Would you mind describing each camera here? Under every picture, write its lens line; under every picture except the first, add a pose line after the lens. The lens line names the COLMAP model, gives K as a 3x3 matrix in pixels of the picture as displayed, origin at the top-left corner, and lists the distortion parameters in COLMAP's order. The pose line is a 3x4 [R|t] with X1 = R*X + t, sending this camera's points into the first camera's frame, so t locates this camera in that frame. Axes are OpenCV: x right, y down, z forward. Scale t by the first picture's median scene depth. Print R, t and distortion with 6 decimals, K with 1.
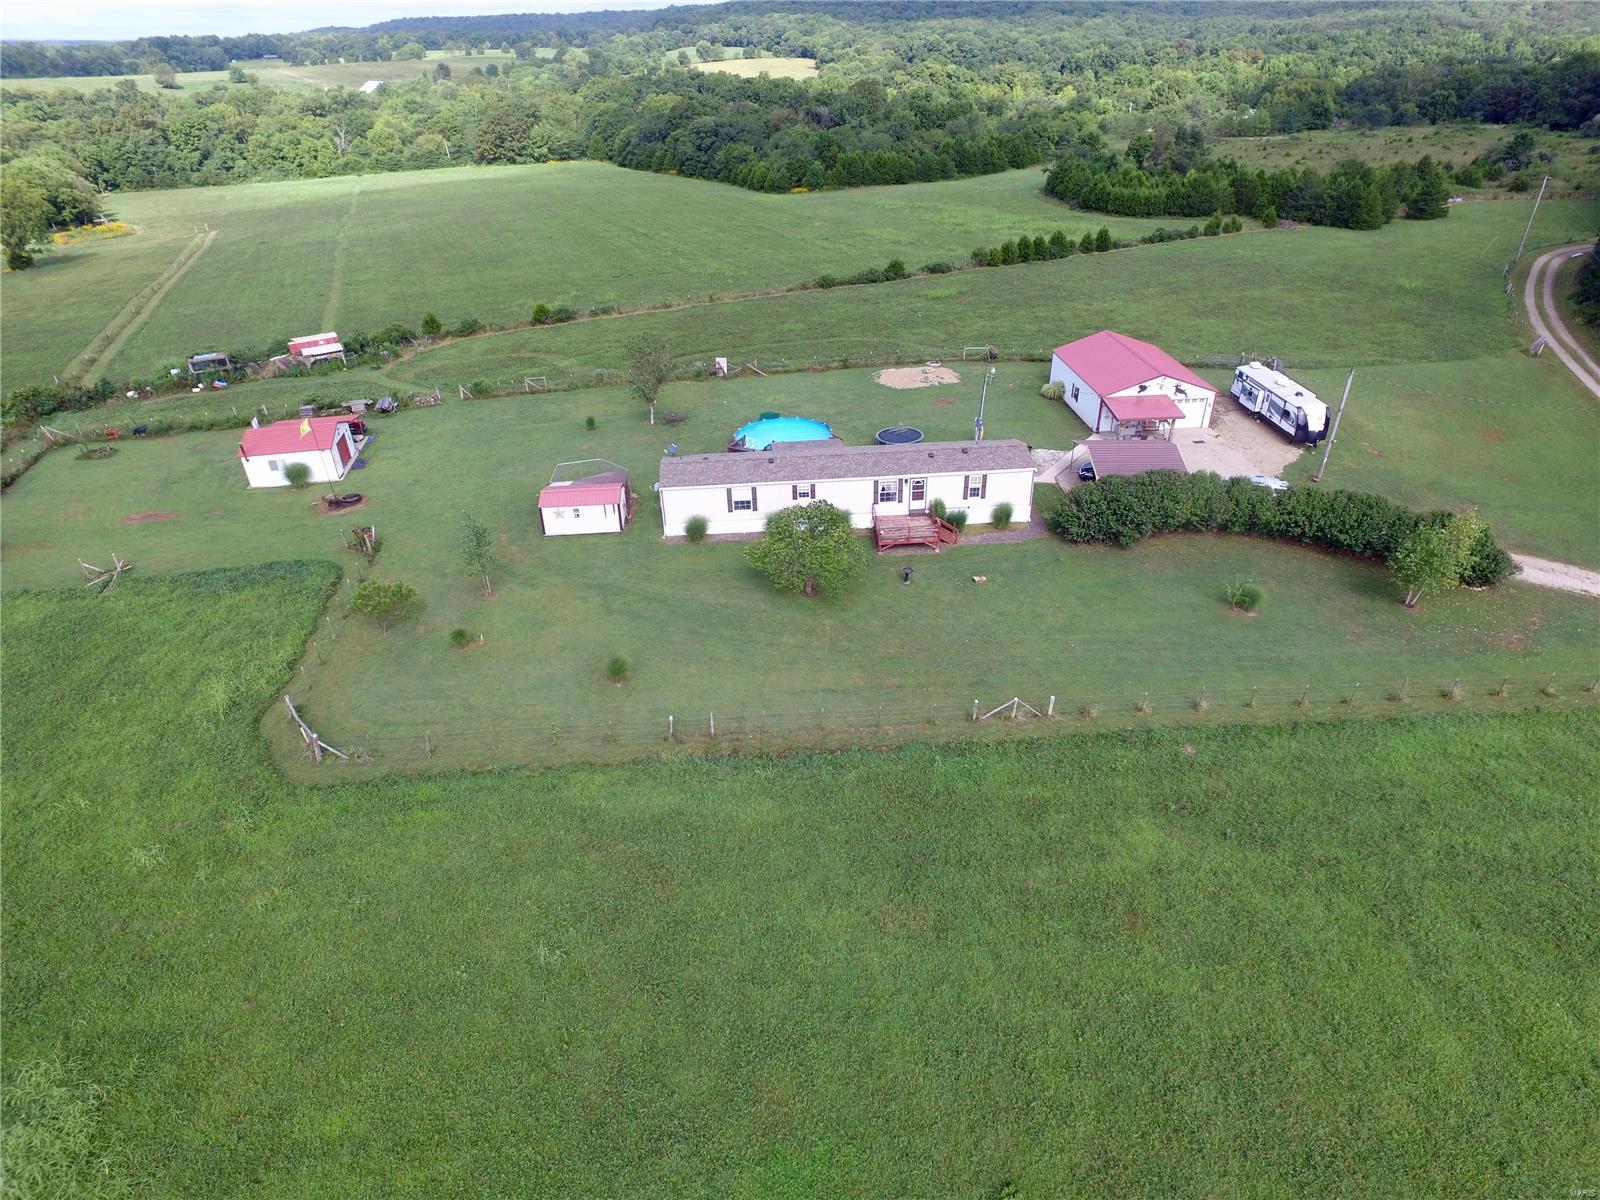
lens RADIAL K [[924.6, 0, 808.8], [0, 924.6, 607.1], [0, 0, 1]] dist [-0.011038, 0.014162]
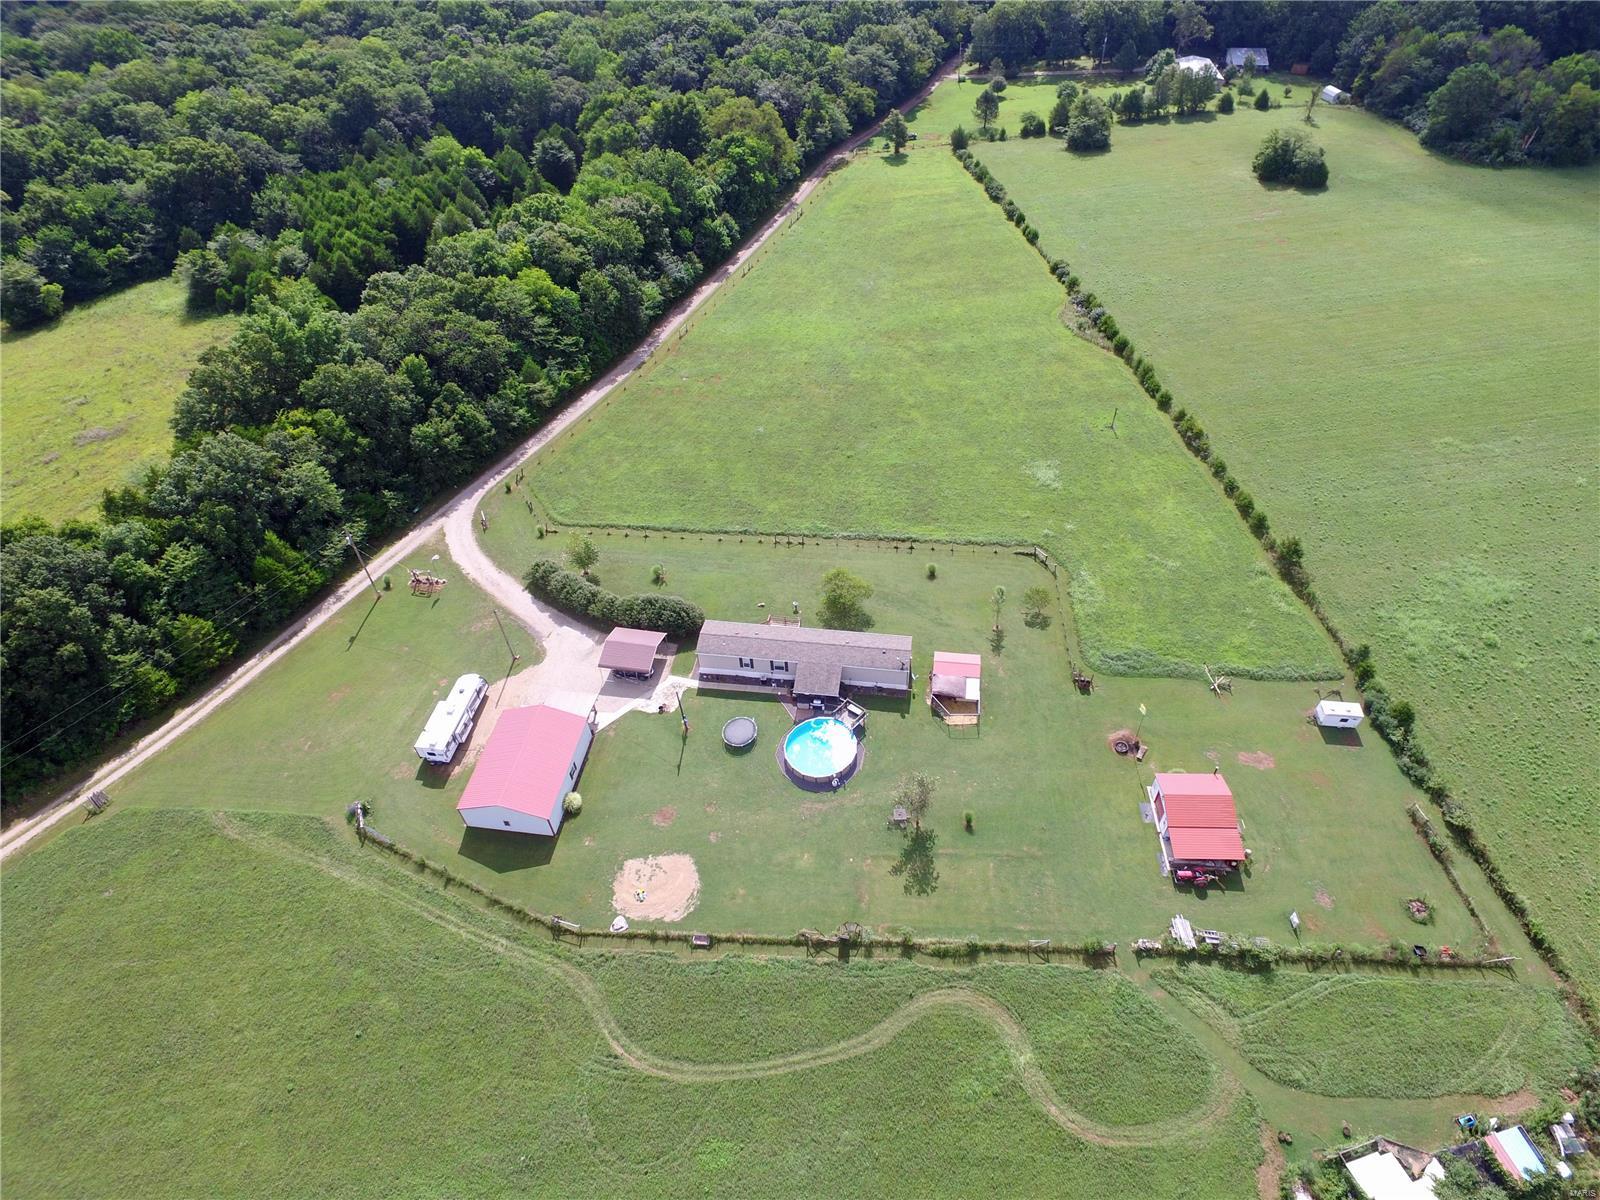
lens RADIAL K [[924.6, 0, 814.9], [0, 924.6, 612.8], [0, 0, 1]] dist [-0.011038, 0.014162]
pose [[-0.974411, -0.131193, 0.182512, -0.221211], [0.151822, 0.214612, 0.964827, -1.412629], [-0.165748, 0.967848, -0.189203, 0.974057]]
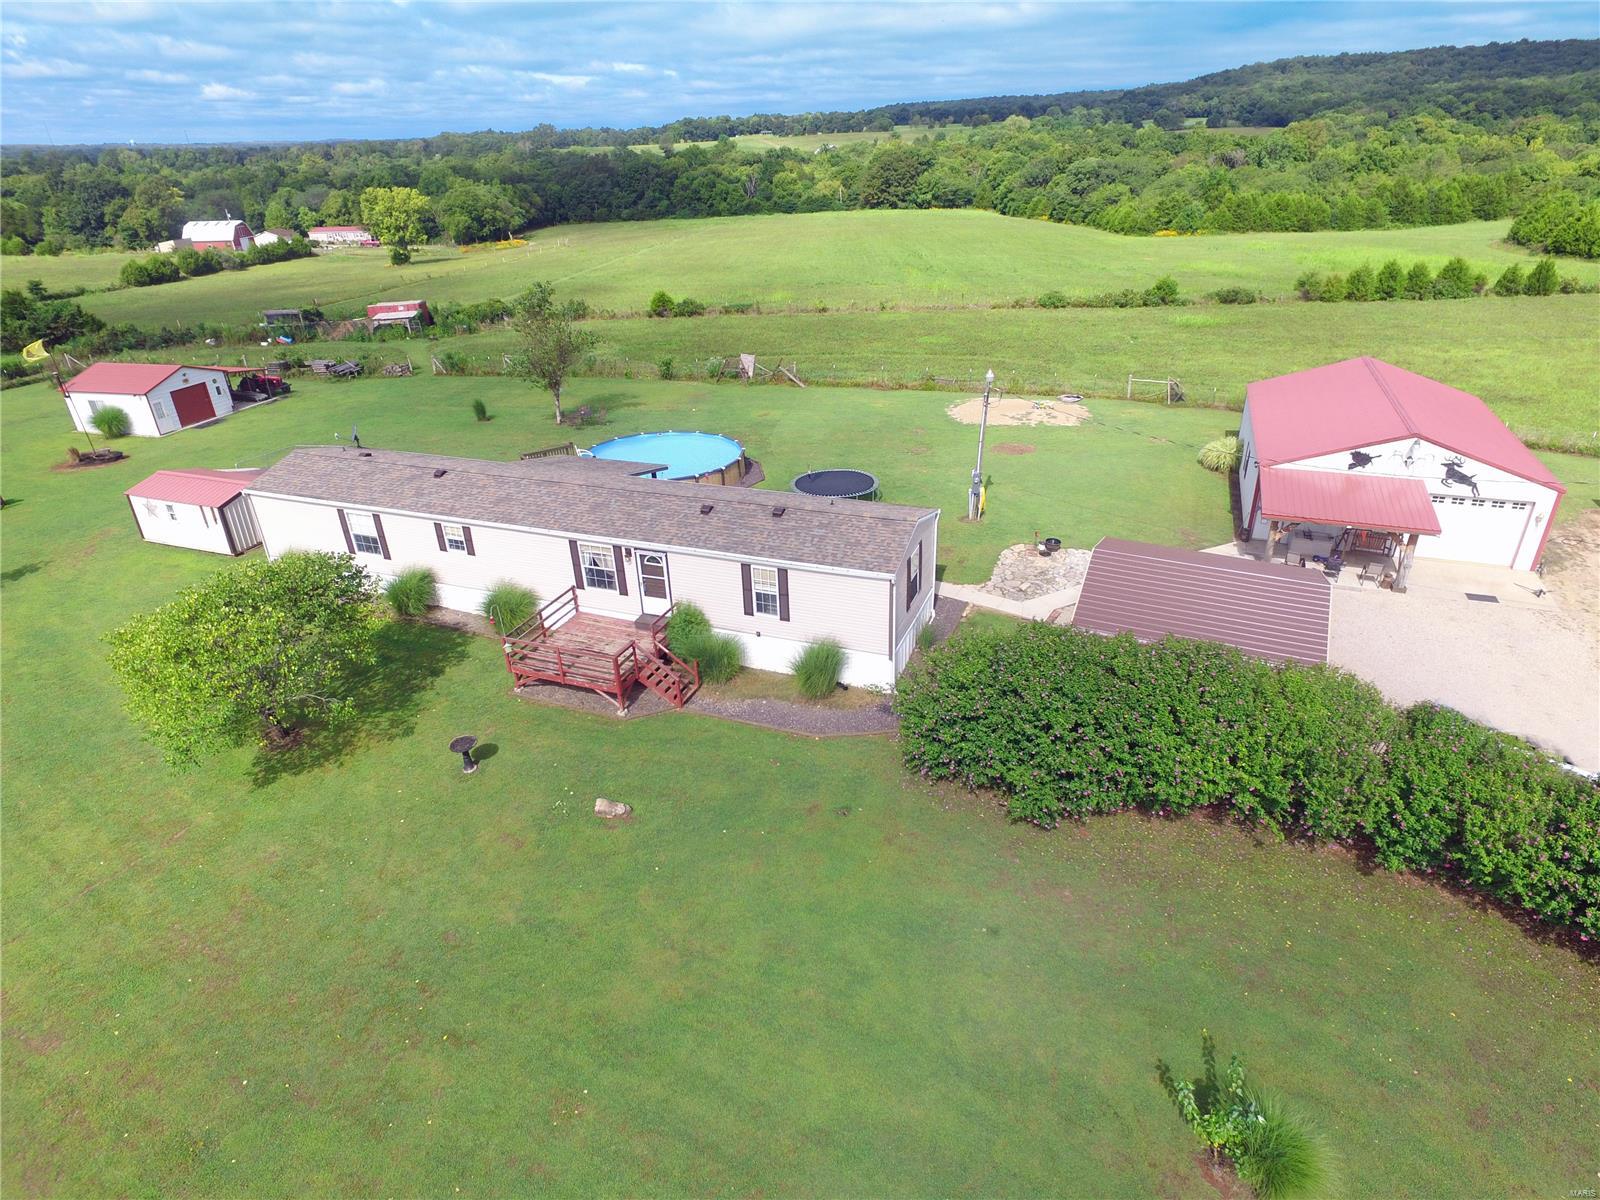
lens RADIAL K [[924.6, 0, 810.3], [0, 924.6, 605.1], [0, 0, 1]] dist [-0.011038, 0.014162]
pose [[0.901317, 0.191392, -0.388584, 0.284064], [-0.218690, 0.975426, -0.026815, -0.088085], [0.373902, 0.109149, 0.921023, 0.449710]]
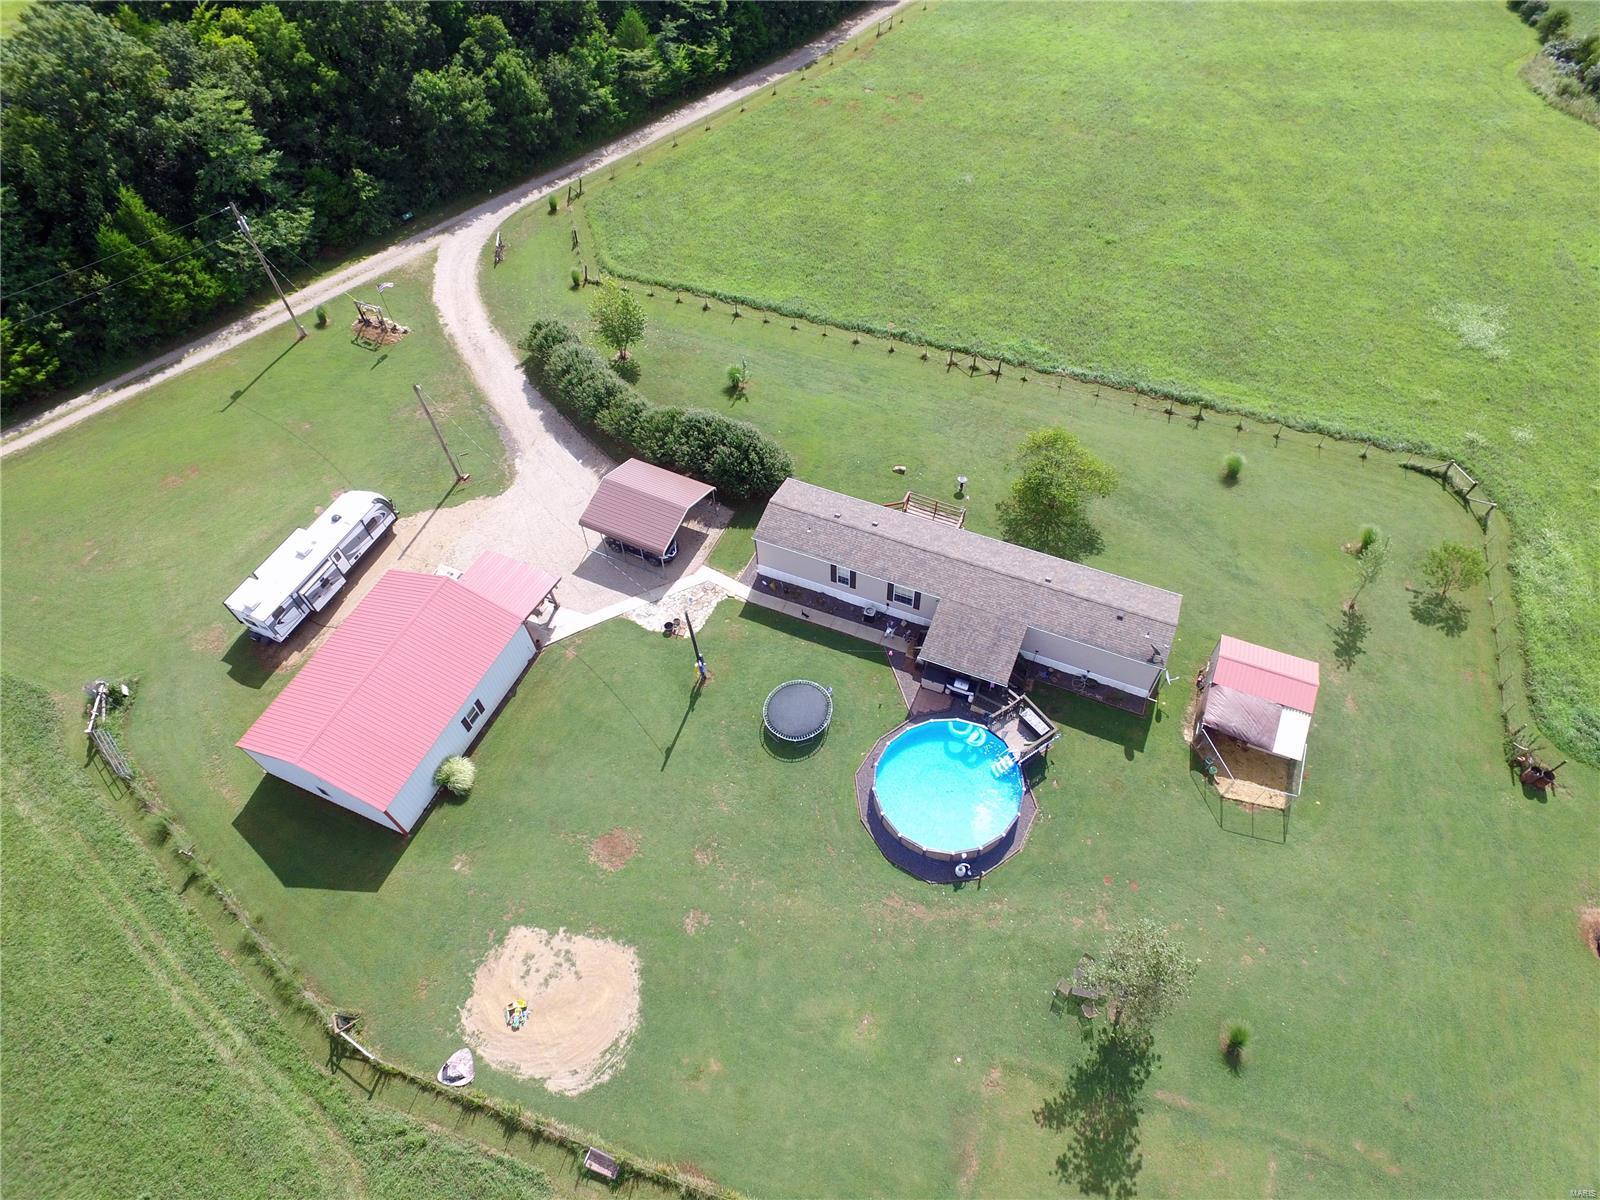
lens RADIAL K [[924.6, 0, 810.9], [0, 924.6, 612.6], [0, 0, 1]] dist [-0.011038, 0.014162]
pose [[-0.882563, -0.365000, 0.296406, -0.084852], [0.276798, 0.106265, 0.955034, -0.789904], [-0.380086, 0.924923, 0.007245, 0.837728]]
